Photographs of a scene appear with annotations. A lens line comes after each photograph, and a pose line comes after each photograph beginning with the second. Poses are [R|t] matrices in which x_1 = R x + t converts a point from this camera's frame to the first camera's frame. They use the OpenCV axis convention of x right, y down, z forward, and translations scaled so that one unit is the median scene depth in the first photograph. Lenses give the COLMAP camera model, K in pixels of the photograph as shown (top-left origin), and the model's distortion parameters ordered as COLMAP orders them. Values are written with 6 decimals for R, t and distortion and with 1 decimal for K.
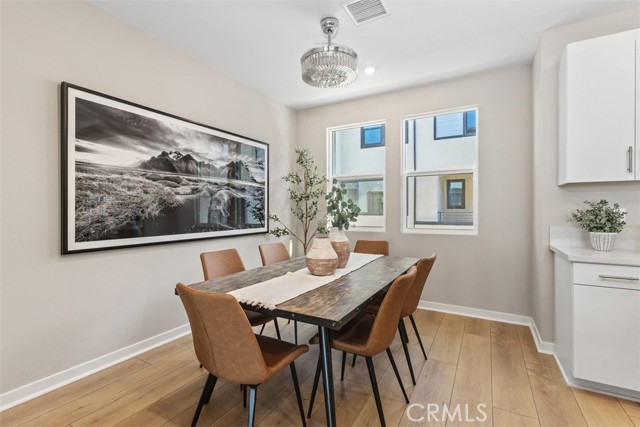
lens RADIAL K [[296.5, 0, 314.1], [0, 296.5, 209.7], [0, 0, 1]] dist [0.000921, 0.000518]
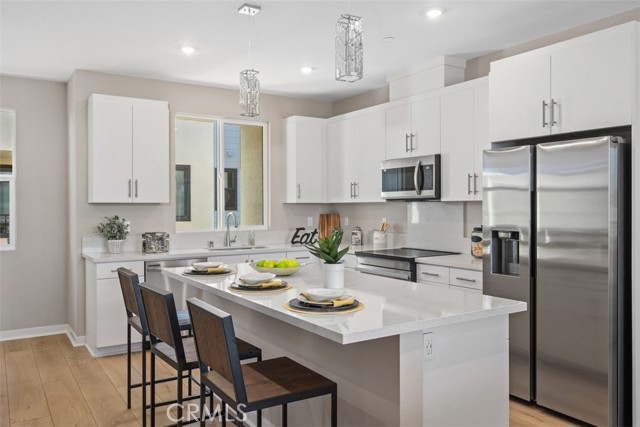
lens RADIAL K [[564.3, 0, 322.4], [0, 564.3, 208.2], [0, 0, 1]] dist [0.035158, 0.005036]
pose [[0.482790, -0.005676, 0.875718, -0.694051], [0.003040, 0.999984, 0.004806, -0.064903], [-0.875731, 0.000342, 0.482799, -0.891685]]
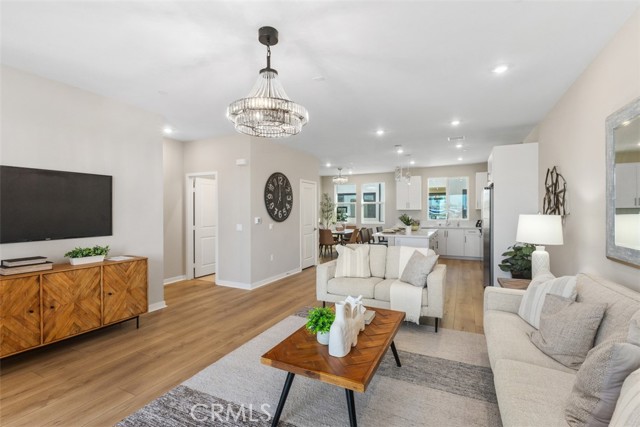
lens RADIAL K [[296.5, 0, 320.8], [0, 296.5, 214.7], [0, 0, 1]] dist [0.000921, 0.000518]
pose [[0.997011, -0.001649, 0.077237, -0.462908], [0.000705, 0.999925, 0.012237, -0.062071], [-0.077251, -0.012146, 0.996938, -2.635357]]
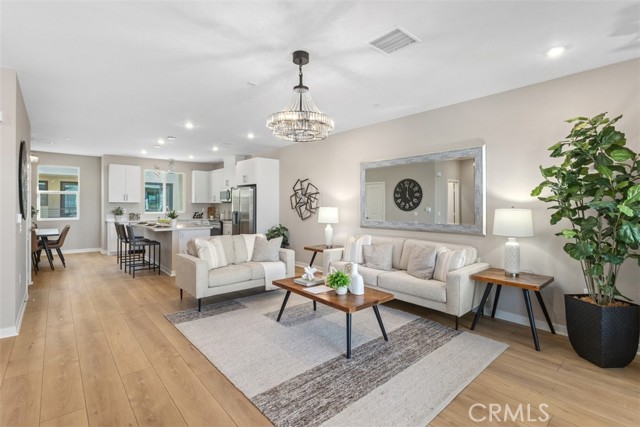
lens RADIAL K [[296.5, 0, 318.1], [0, 296.5, 207.5], [0, 0, 1]] dist [0.000921, 0.000518]
pose [[0.315718, -0.006334, 0.948832, -1.494095], [-0.004467, 0.999957, 0.008162, -0.057387], [-0.948843, -0.006815, 0.315676, -2.144118]]
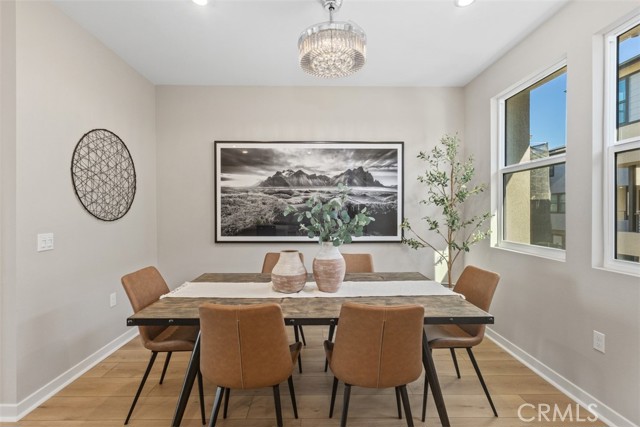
lens RADIAL K [[296.5, 0, 318.1], [0, 296.5, 211.4], [0, 0, 1]] dist [0.000921, 0.000518]
pose [[0.518599, 0.005256, -0.855001, 0.695762], [0.000571, 0.999979, 0.006494, -0.030207], [0.855017, -0.003856, 0.518585, 0.478771]]
